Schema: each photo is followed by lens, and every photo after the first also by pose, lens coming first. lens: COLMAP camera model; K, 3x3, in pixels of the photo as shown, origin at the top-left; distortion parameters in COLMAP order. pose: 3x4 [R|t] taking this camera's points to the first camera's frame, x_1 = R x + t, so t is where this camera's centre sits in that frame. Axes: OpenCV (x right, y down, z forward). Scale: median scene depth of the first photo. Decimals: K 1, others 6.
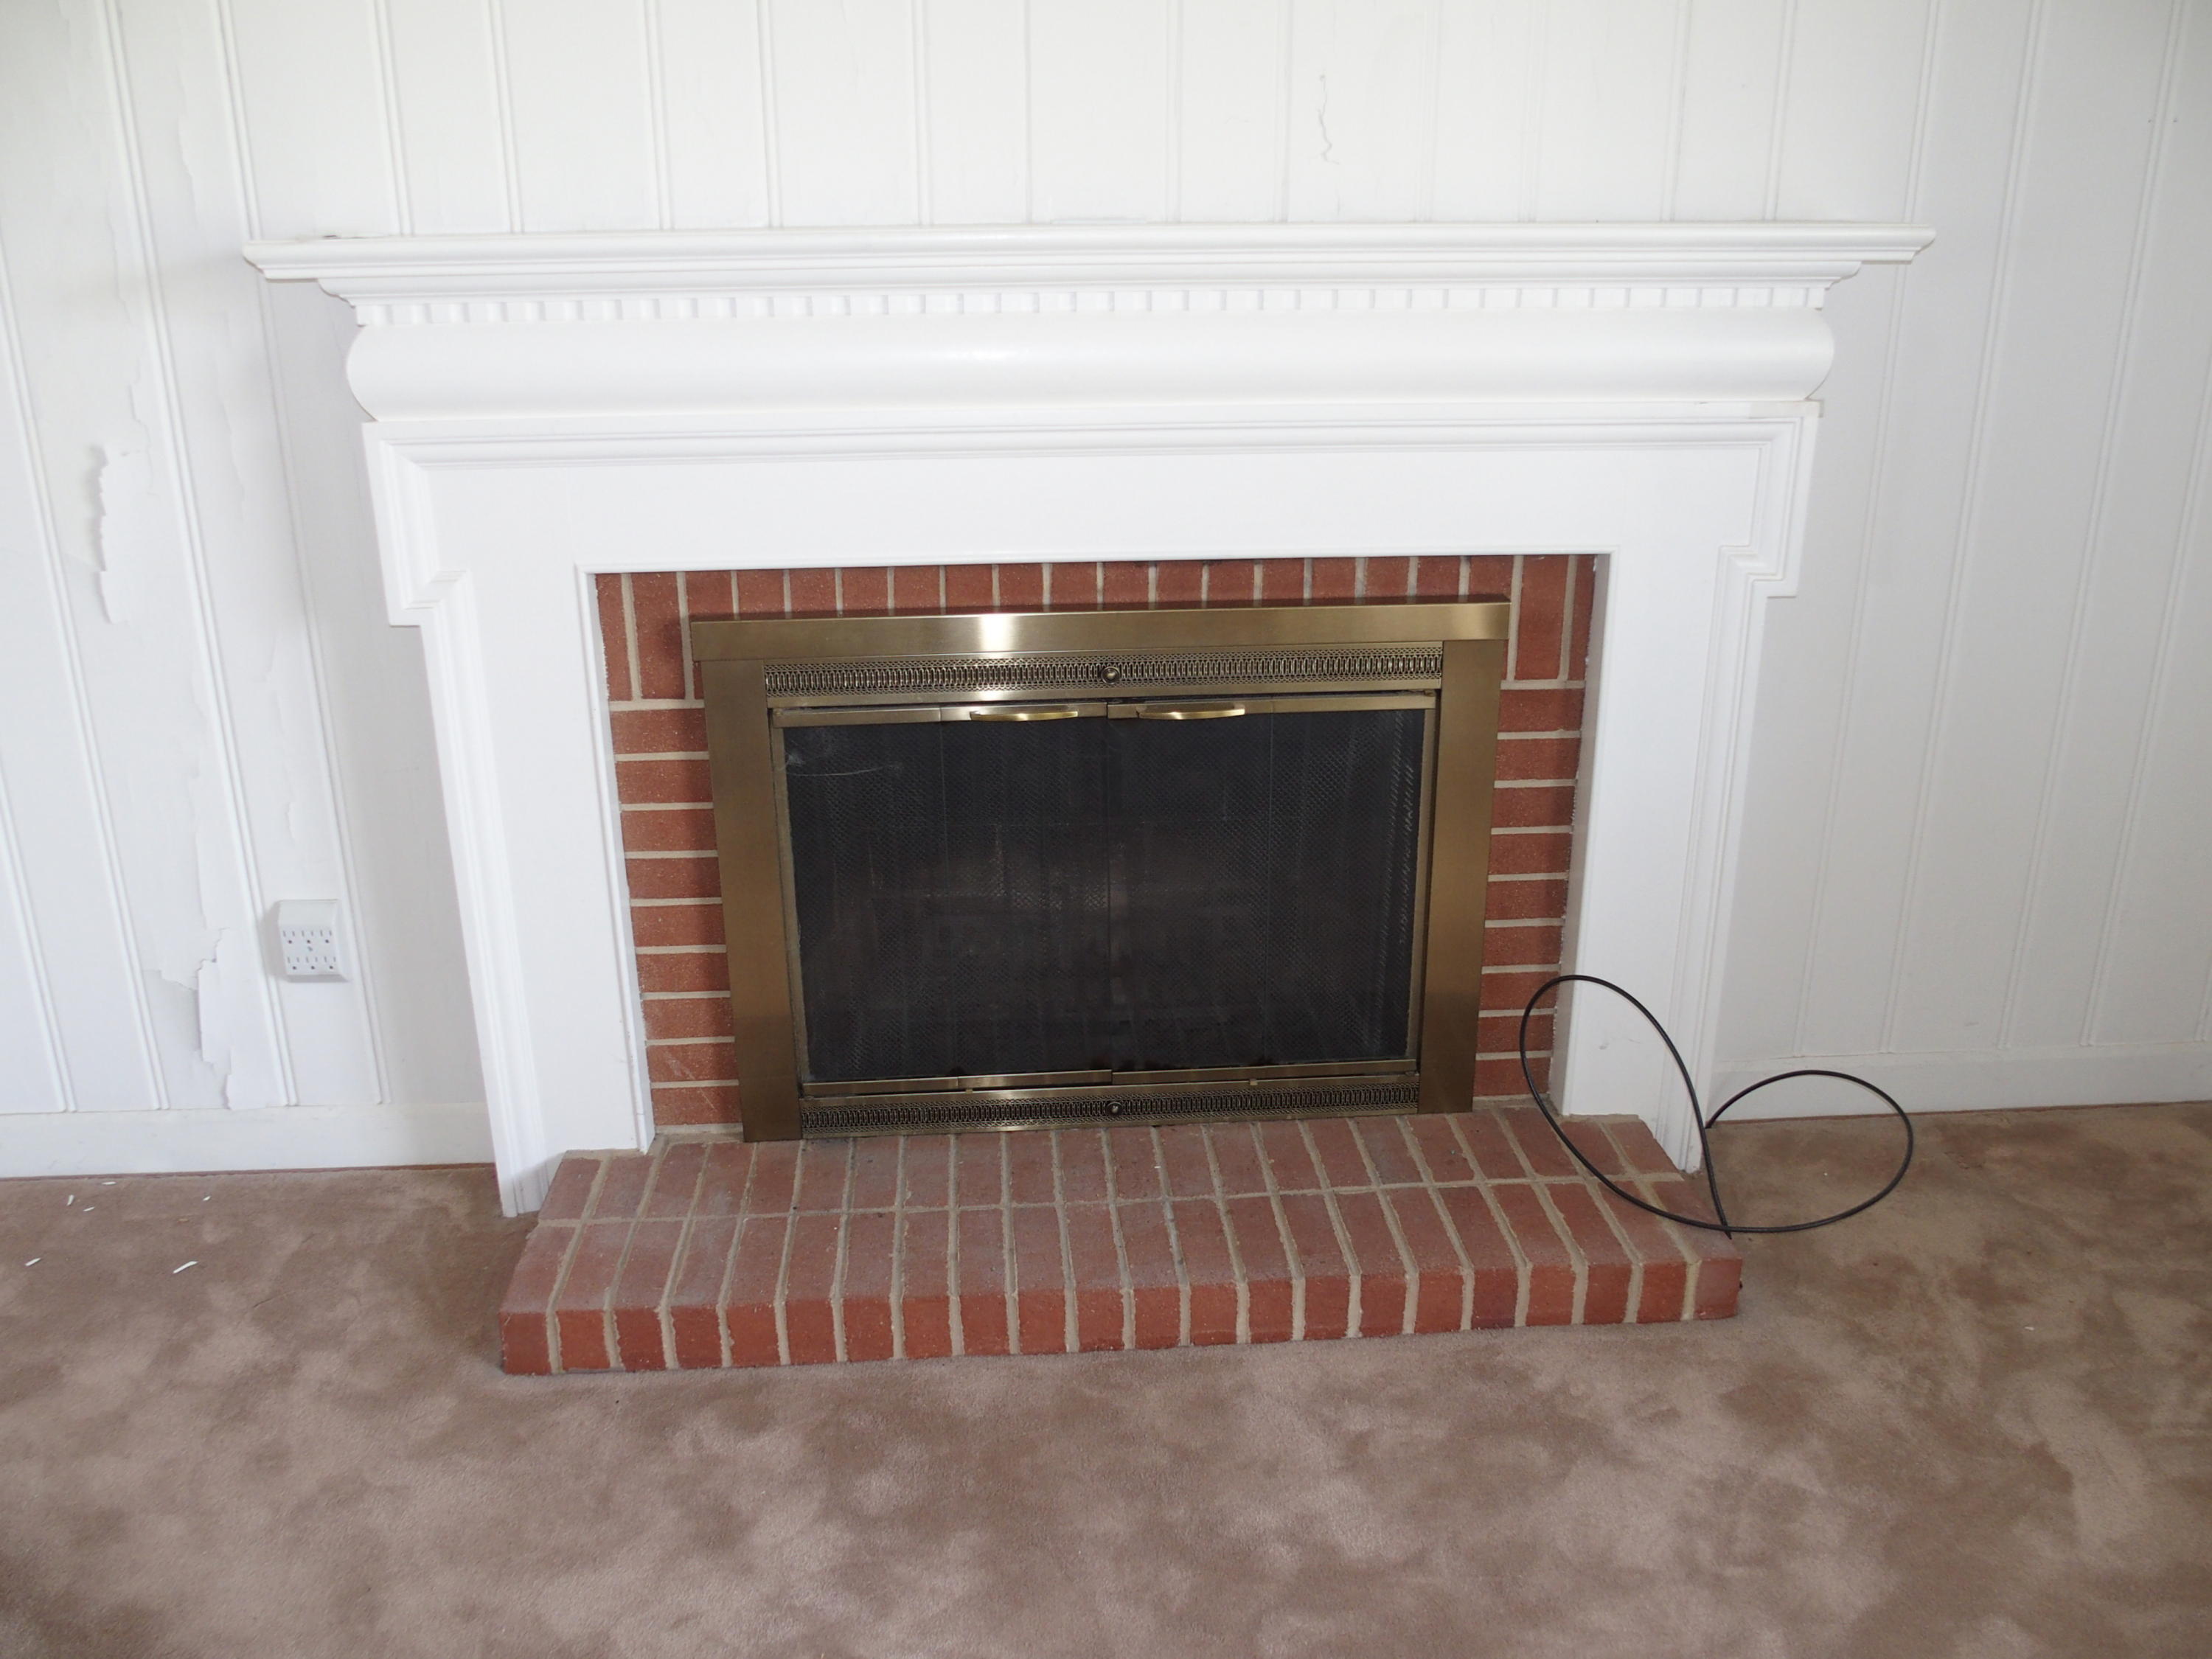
lens RADIAL K [[1834.8, 0, 1106.0], [0, 1834.8, 829.5], [0, 0, 1]] dist [-0.060188, 0.010135]
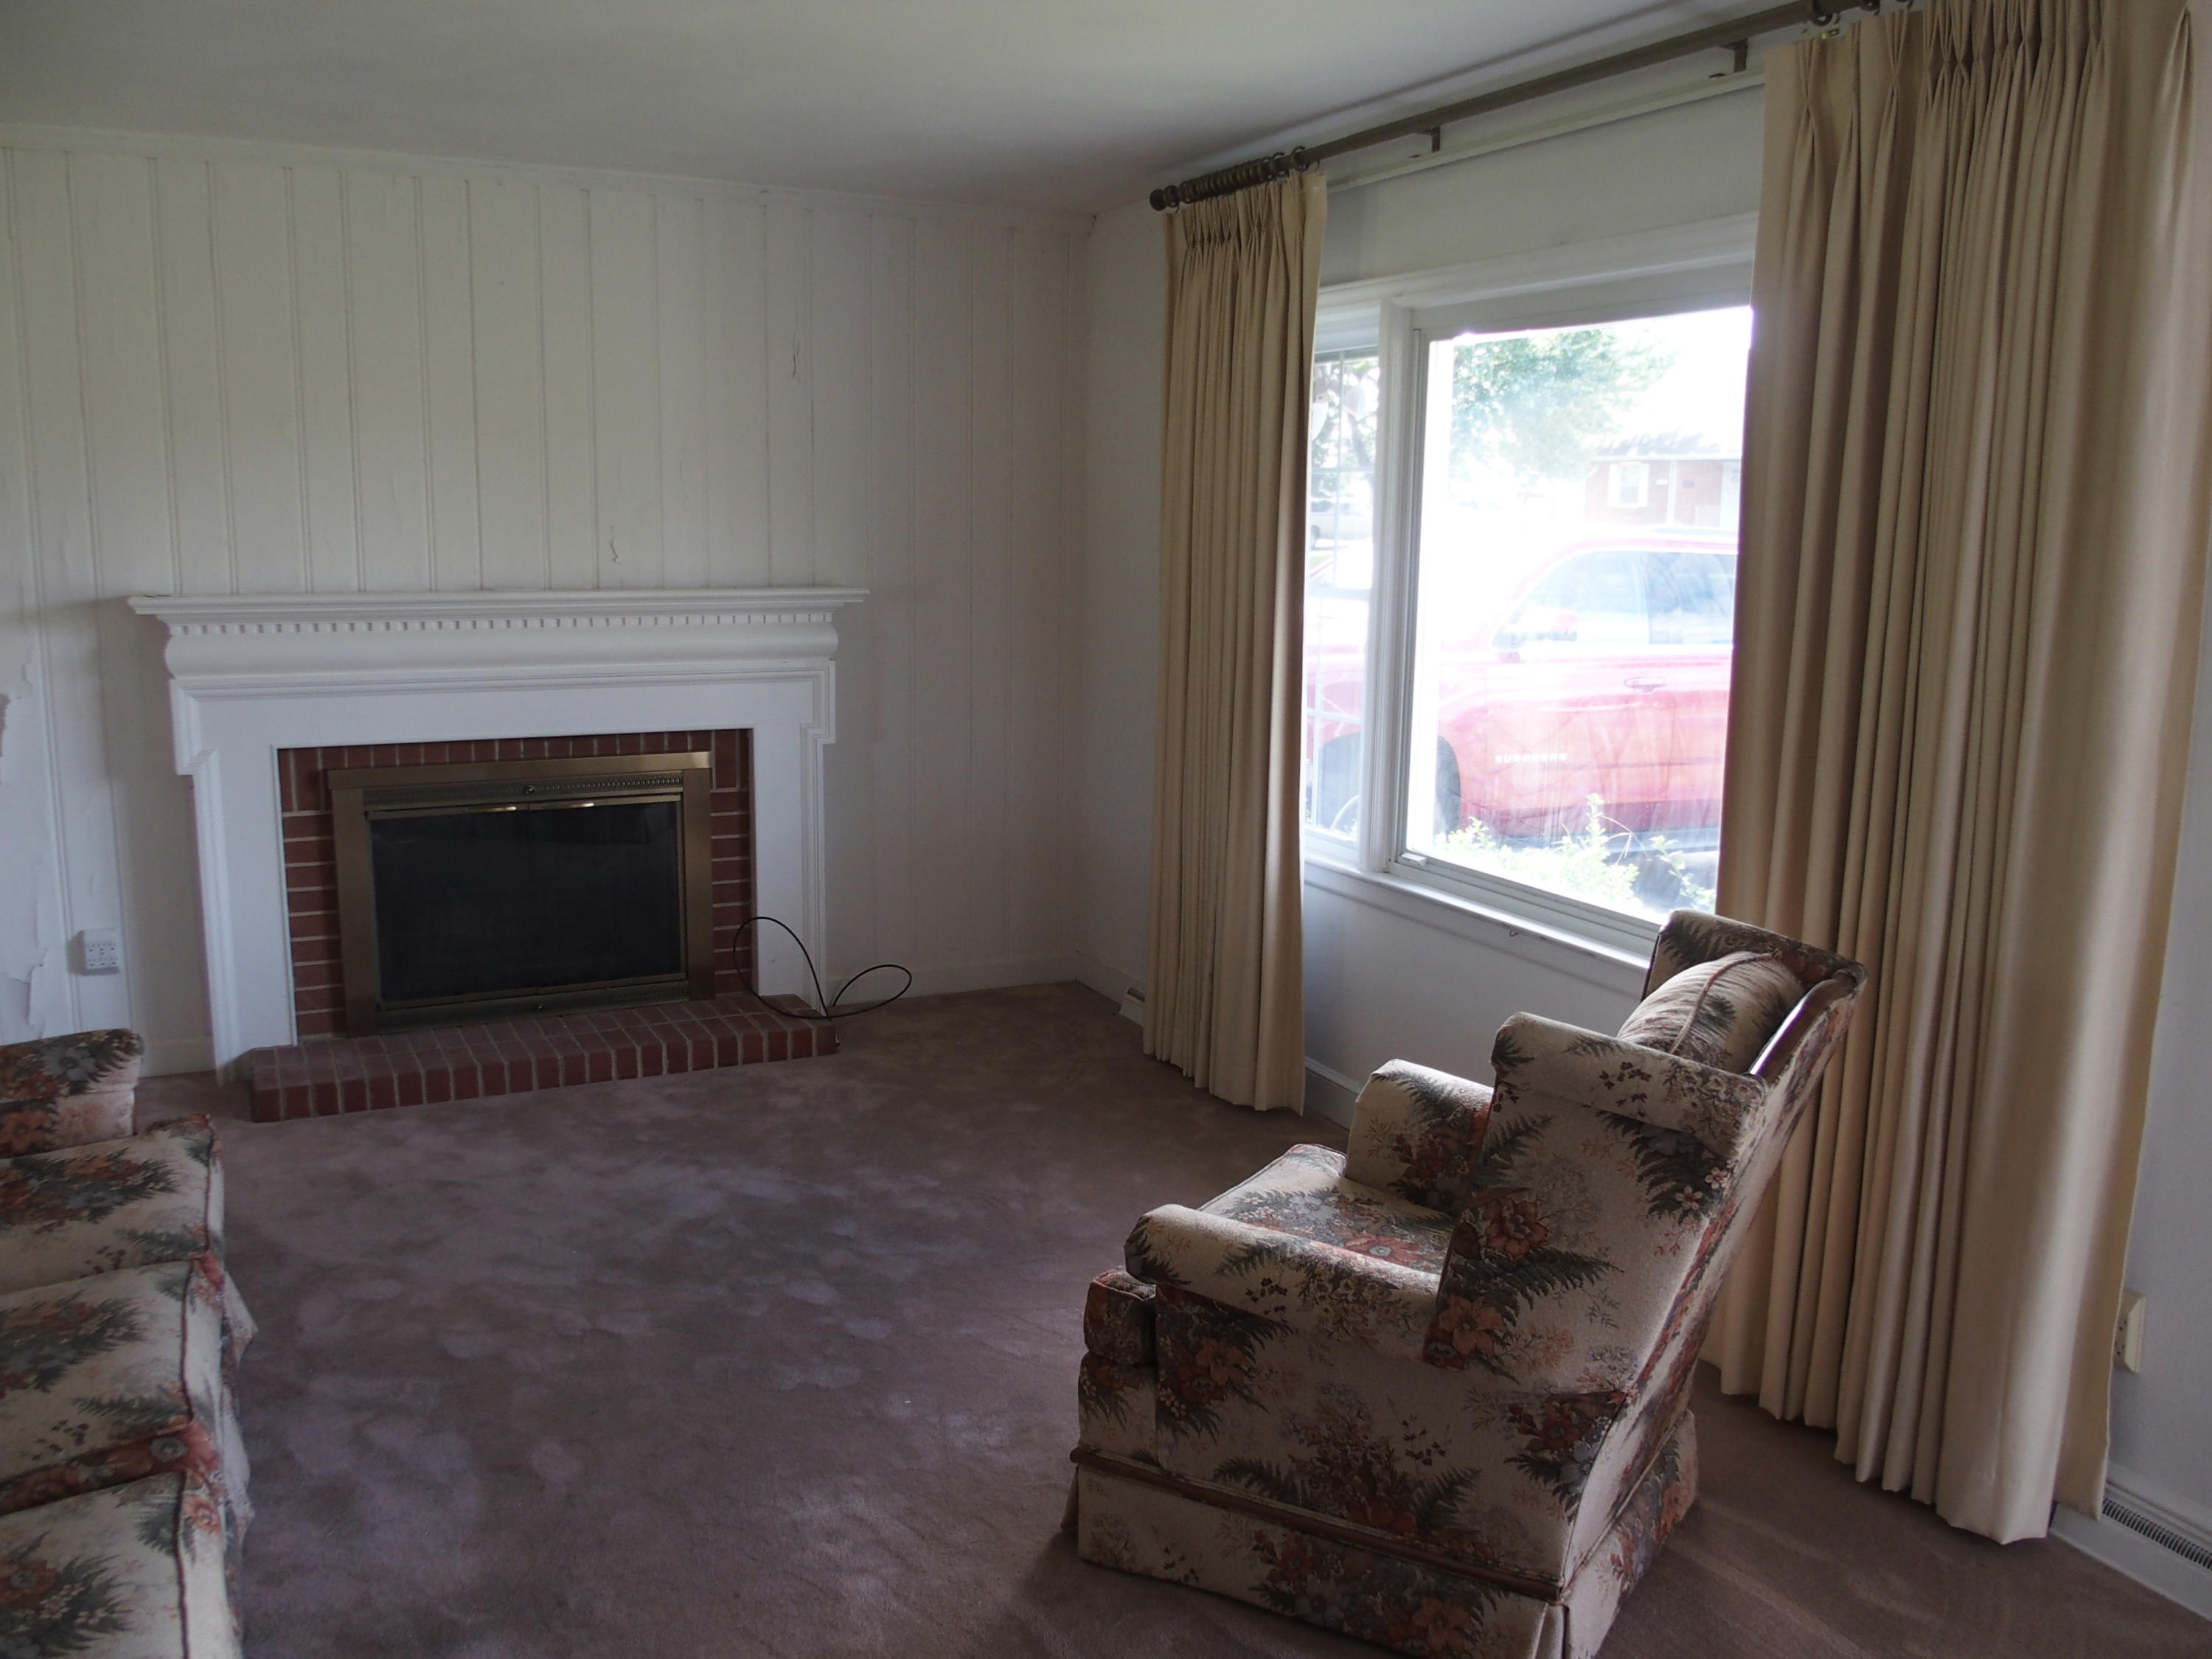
lens RADIAL K [[1834.8, 0, 1106.0], [0, 1834.8, 829.5], [0, 0, 1]] dist [-0.060188, 0.010135]
pose [[0.922702, -0.046746, 0.382669, -0.201843], [0.111037, 0.982782, -0.147682, 0.366885], [-0.369177, 0.178757, 0.912006, -1.250845]]
